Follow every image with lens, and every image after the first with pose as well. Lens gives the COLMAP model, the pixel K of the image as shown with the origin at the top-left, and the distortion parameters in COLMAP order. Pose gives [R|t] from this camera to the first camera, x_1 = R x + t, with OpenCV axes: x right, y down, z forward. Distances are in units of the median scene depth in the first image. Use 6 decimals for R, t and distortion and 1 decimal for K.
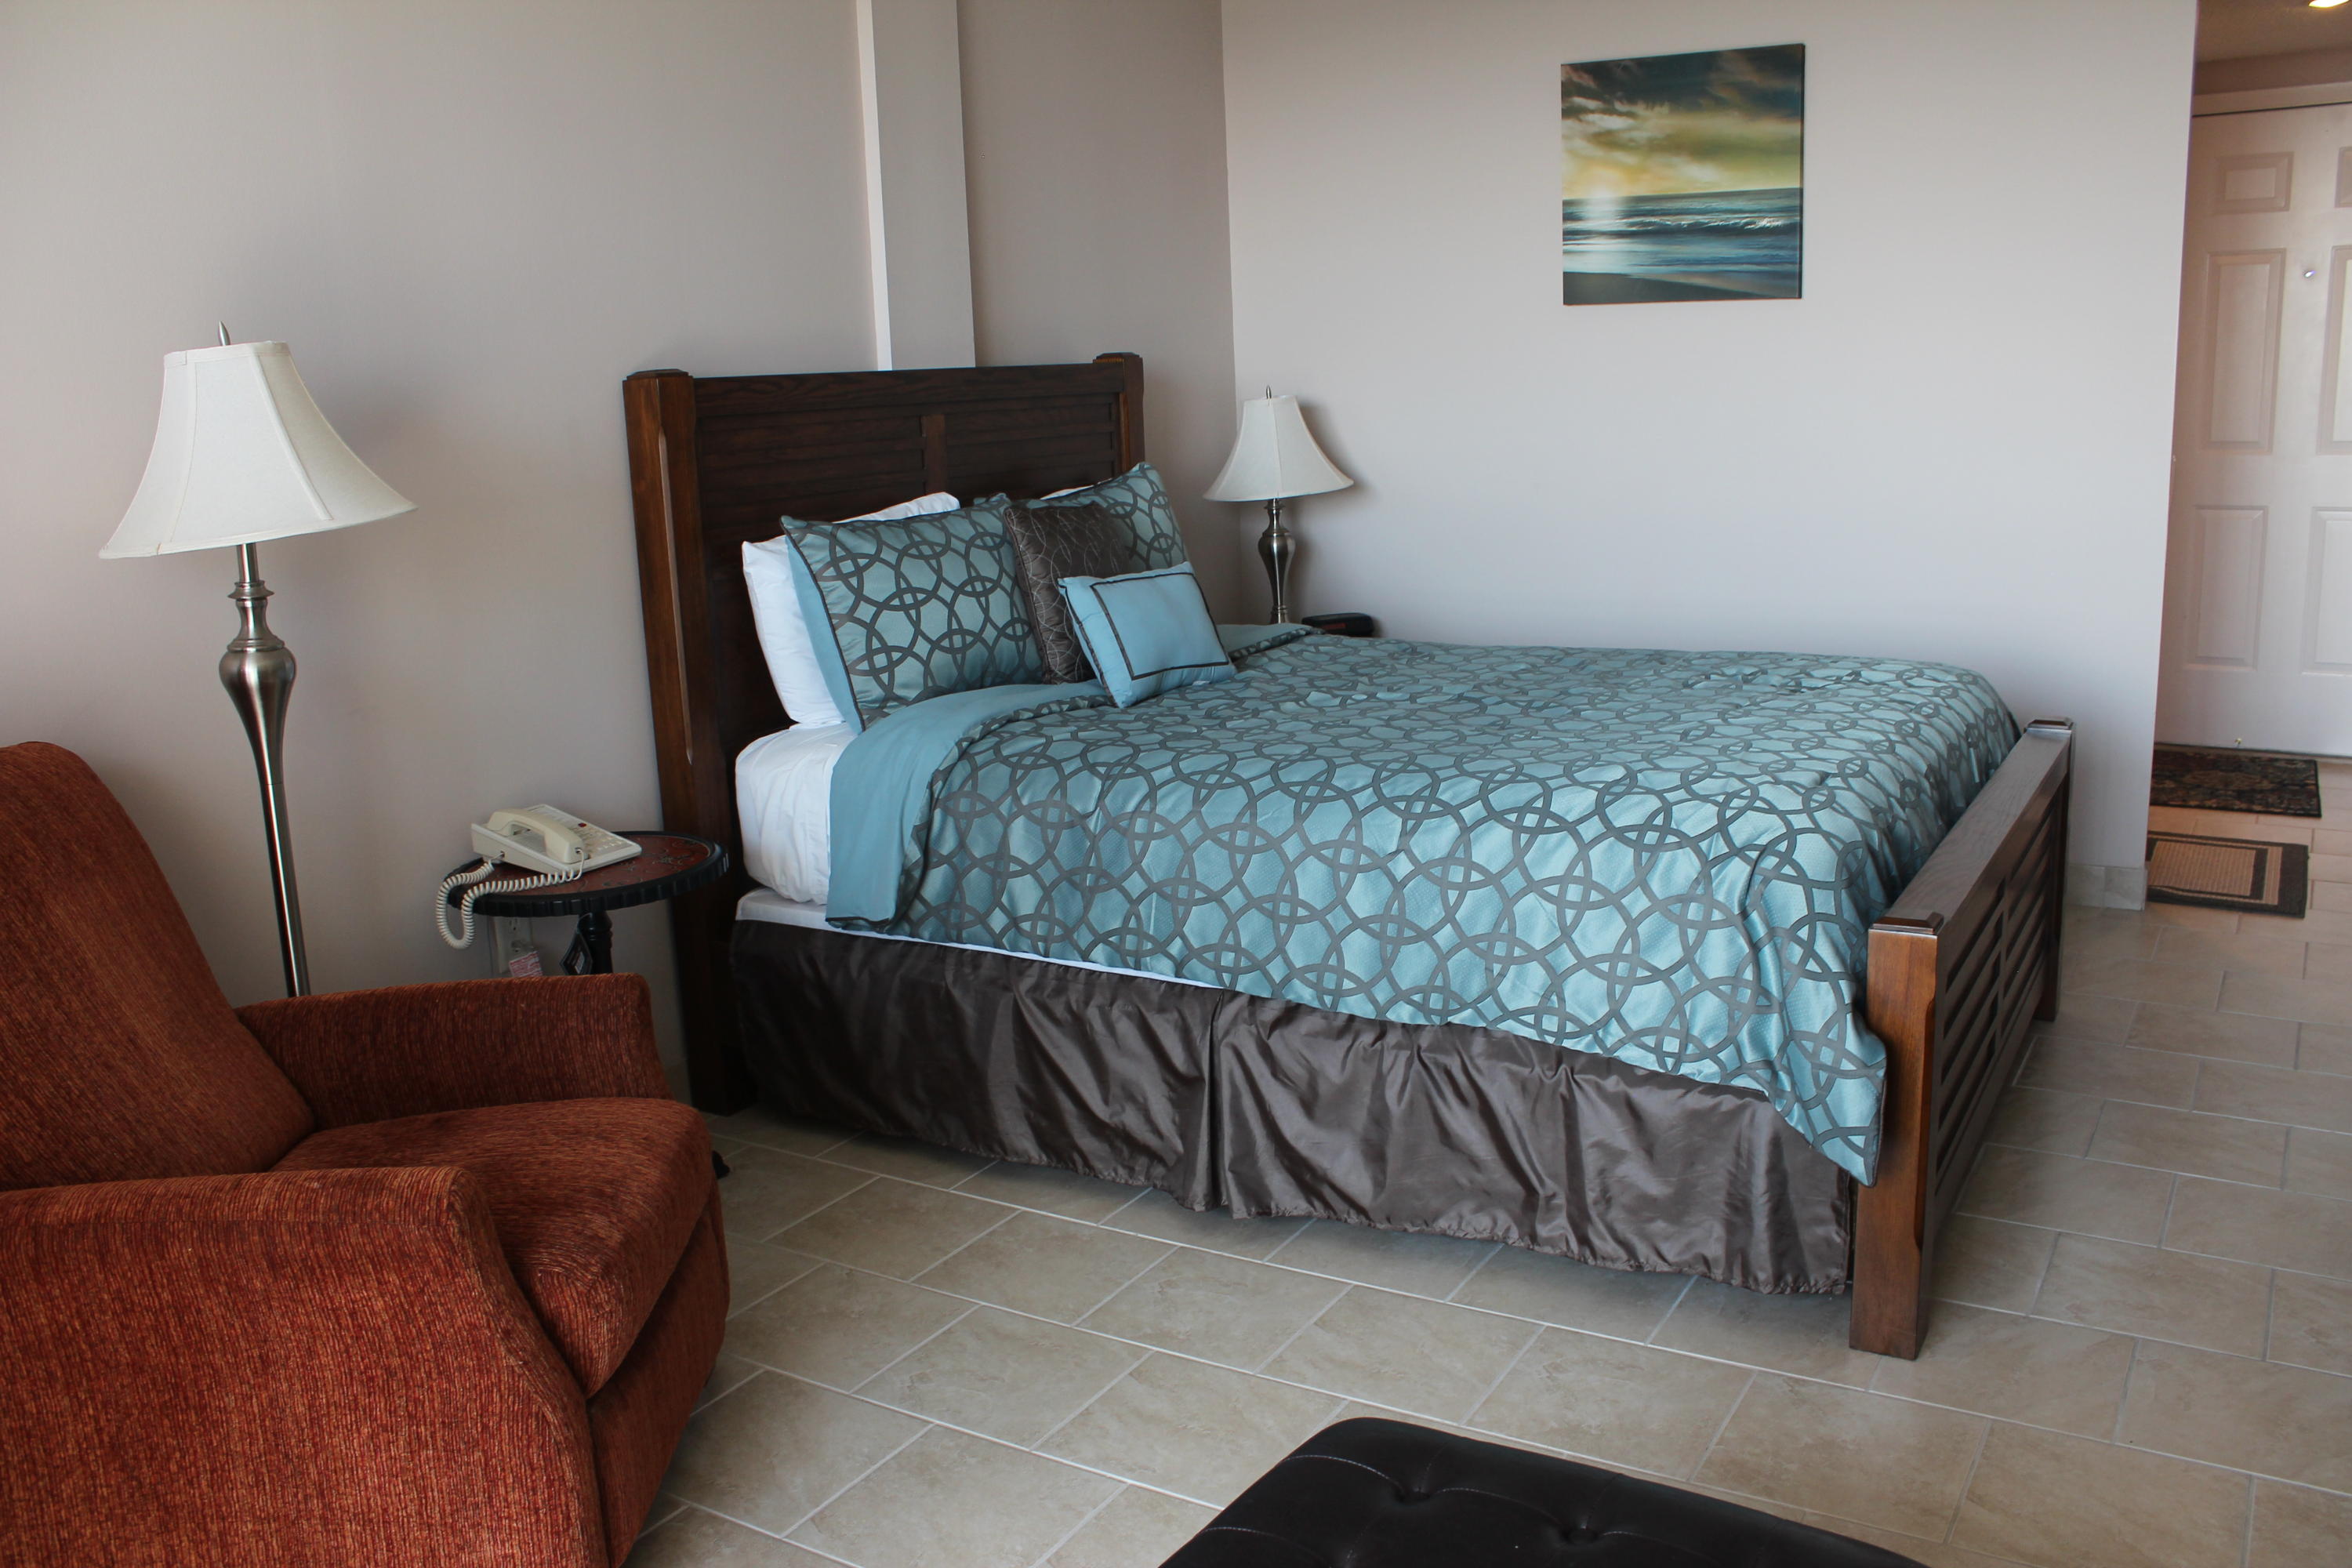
lens RADIAL K [[1946.3, 0, 1218.6], [0, 1946.3, 793.1], [0, 0, 1]] dist [-0.161201, 0.142916]
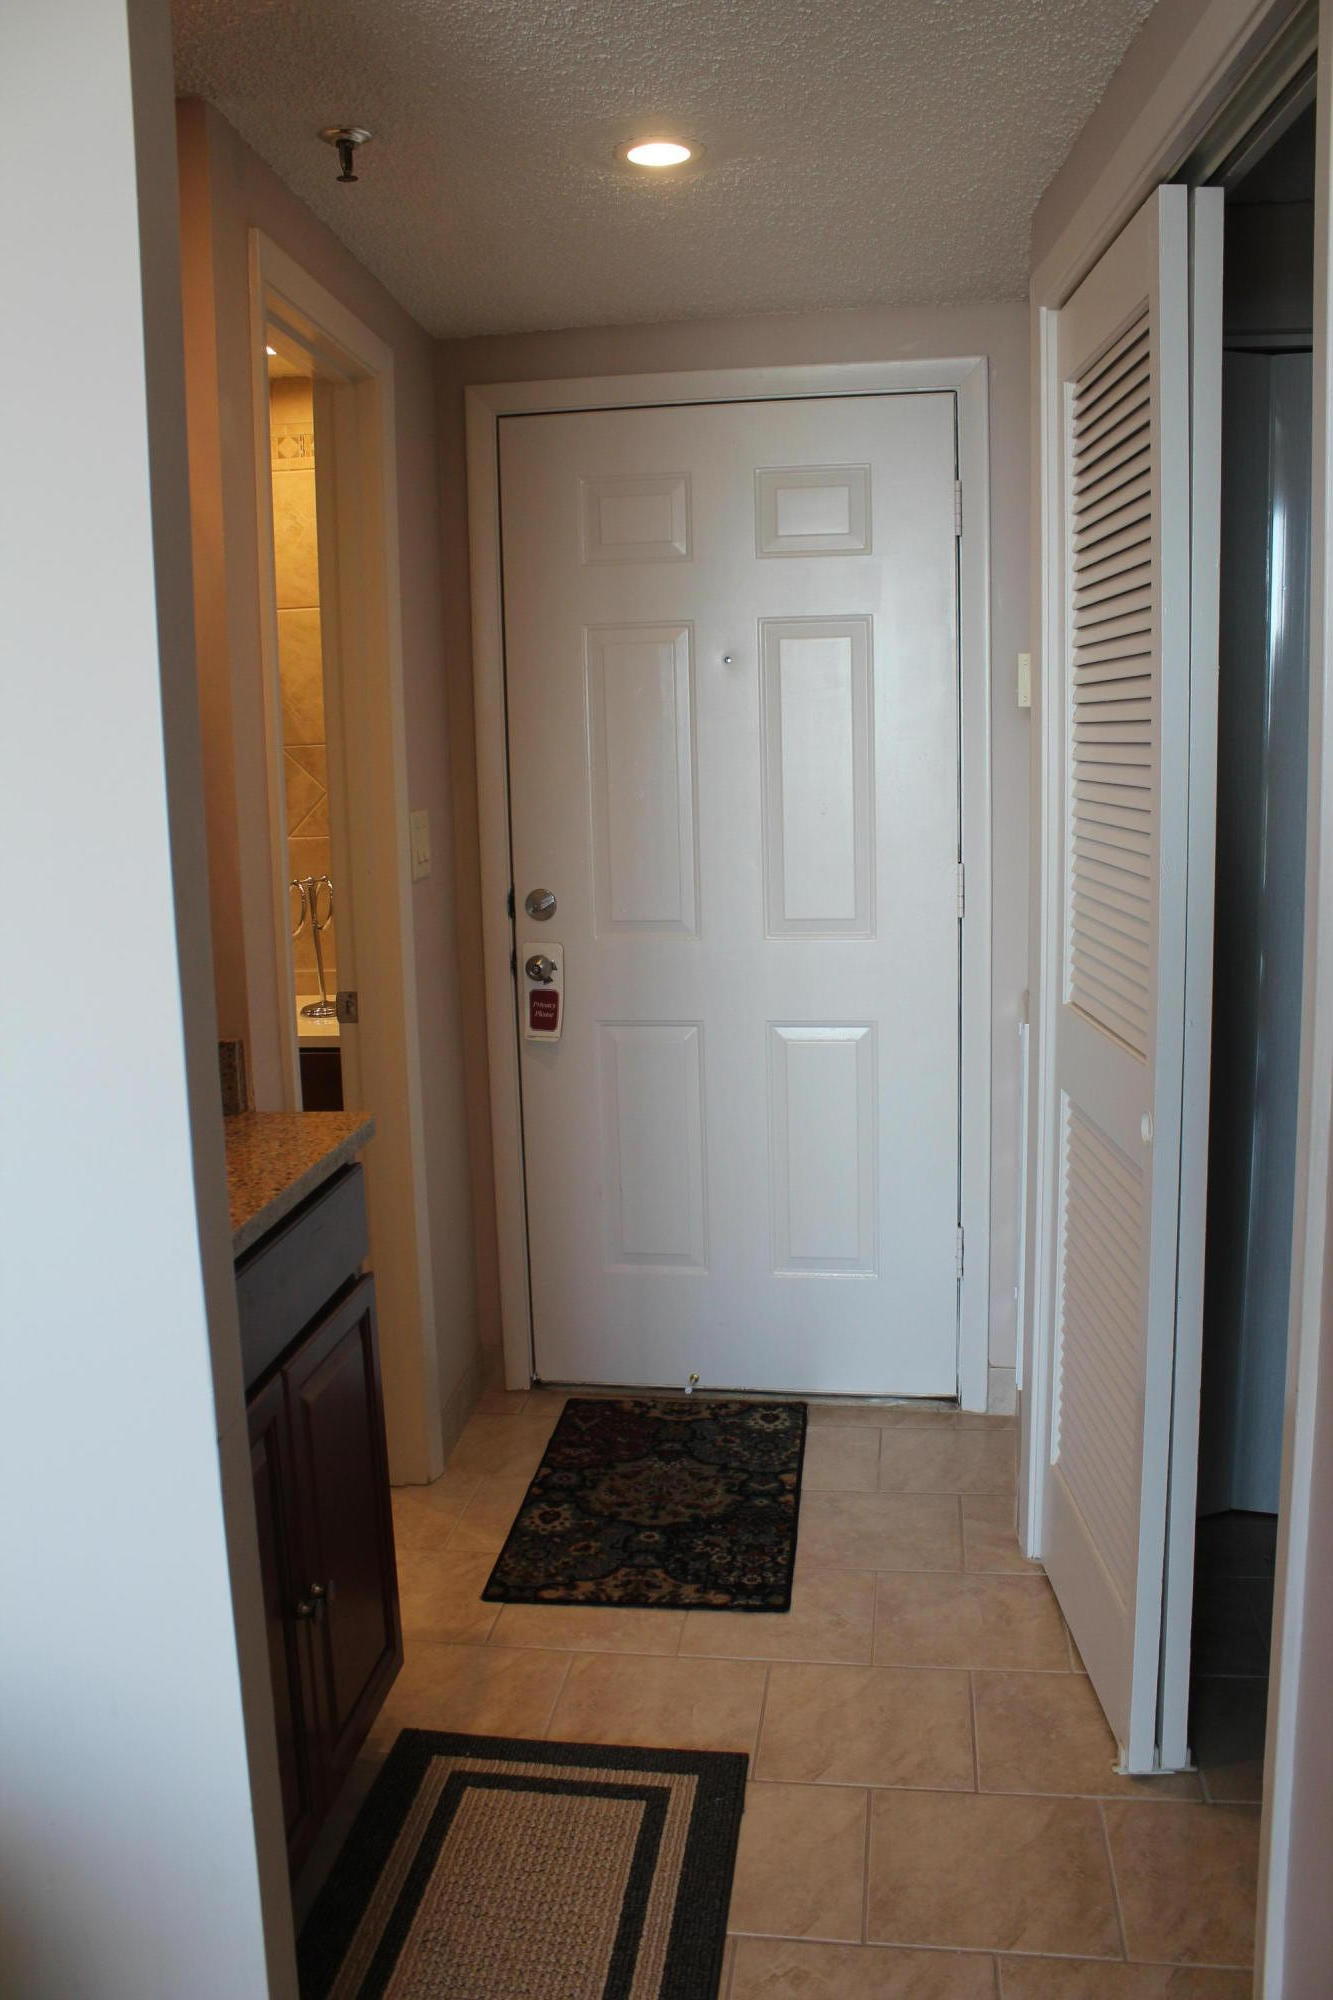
lens RADIAL K [[1692.9, 0, 666.5], [0, 1692.9, 1000.0], [0, 0, 1]] dist [-0.166889, 0.161258]
pose [[0.921419, -0.049977, 0.385342, 0.701481], [0.078239, 0.995246, -0.058003, -0.273229], [-0.380611, 0.083594, 0.920949, 1.017824]]
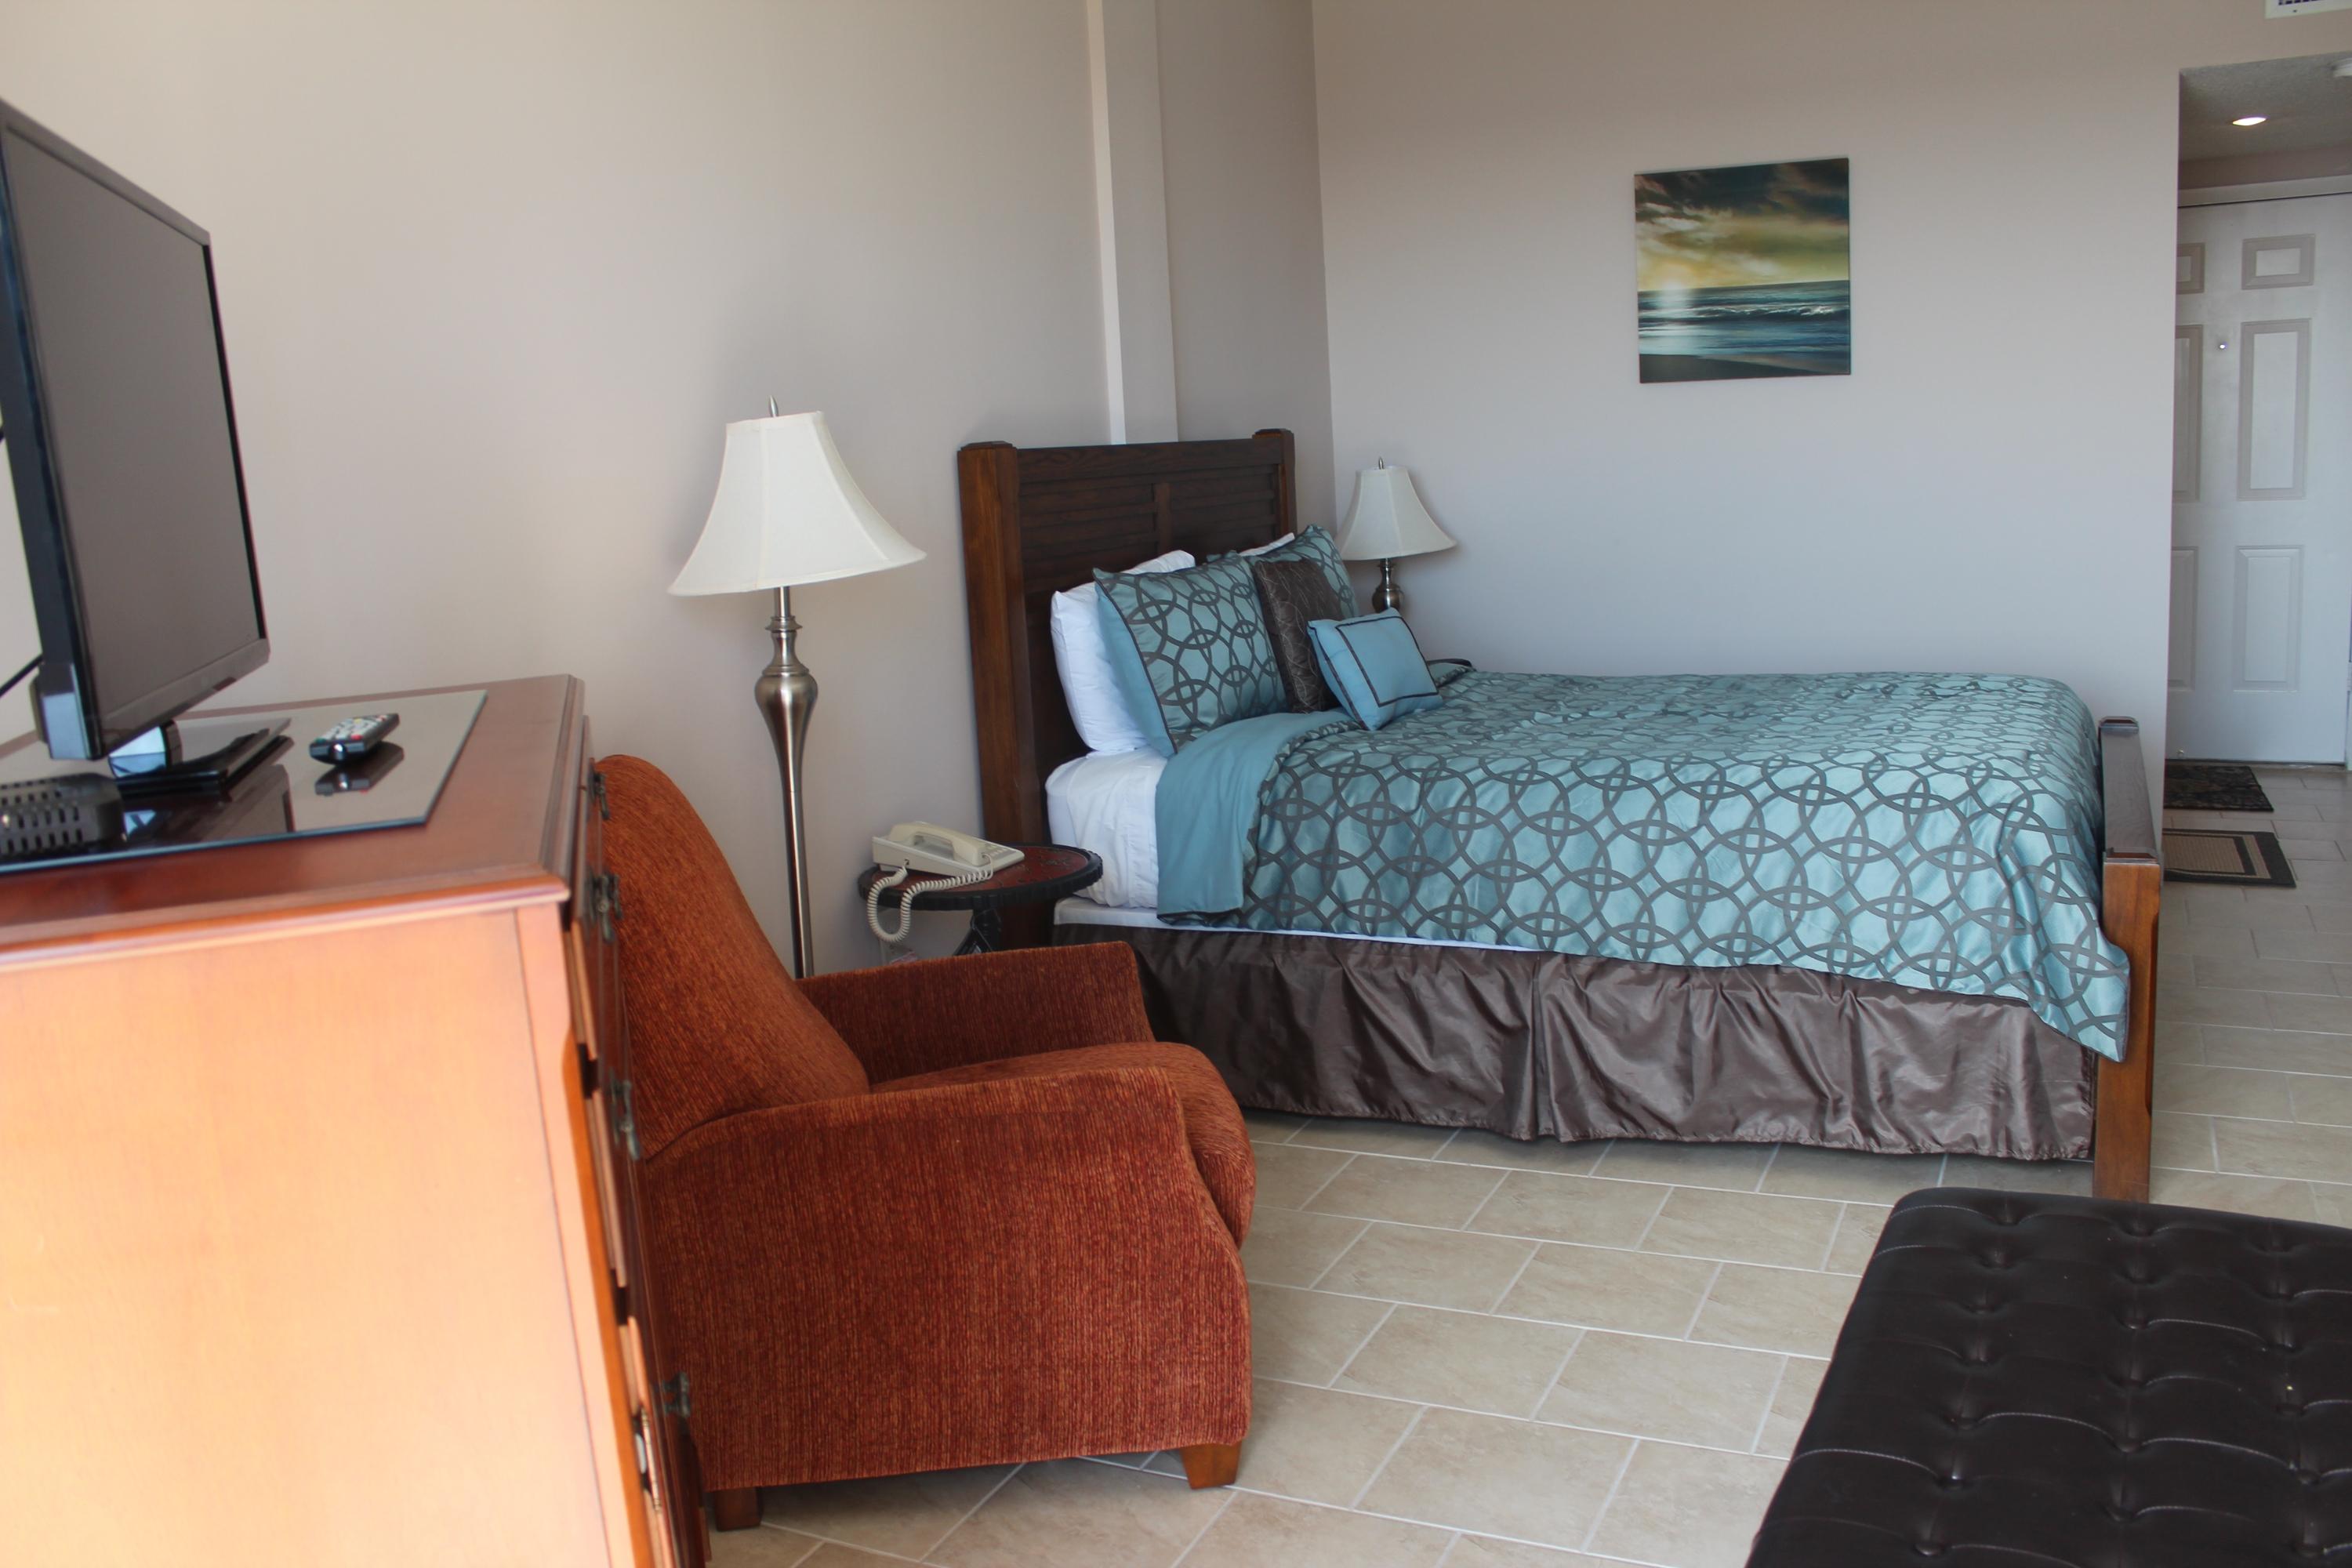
lens RADIAL K [[1990.8, 0, 1181.3], [0, 1990.8, 773.0], [0, 0, 1]] dist [-0.166889, 0.161258]
pose [[0.995480, -0.029322, 0.090336, -0.351338], [0.034213, 0.998004, -0.053086, 0.052214], [-0.088599, 0.055937, 0.994496, -0.216249]]
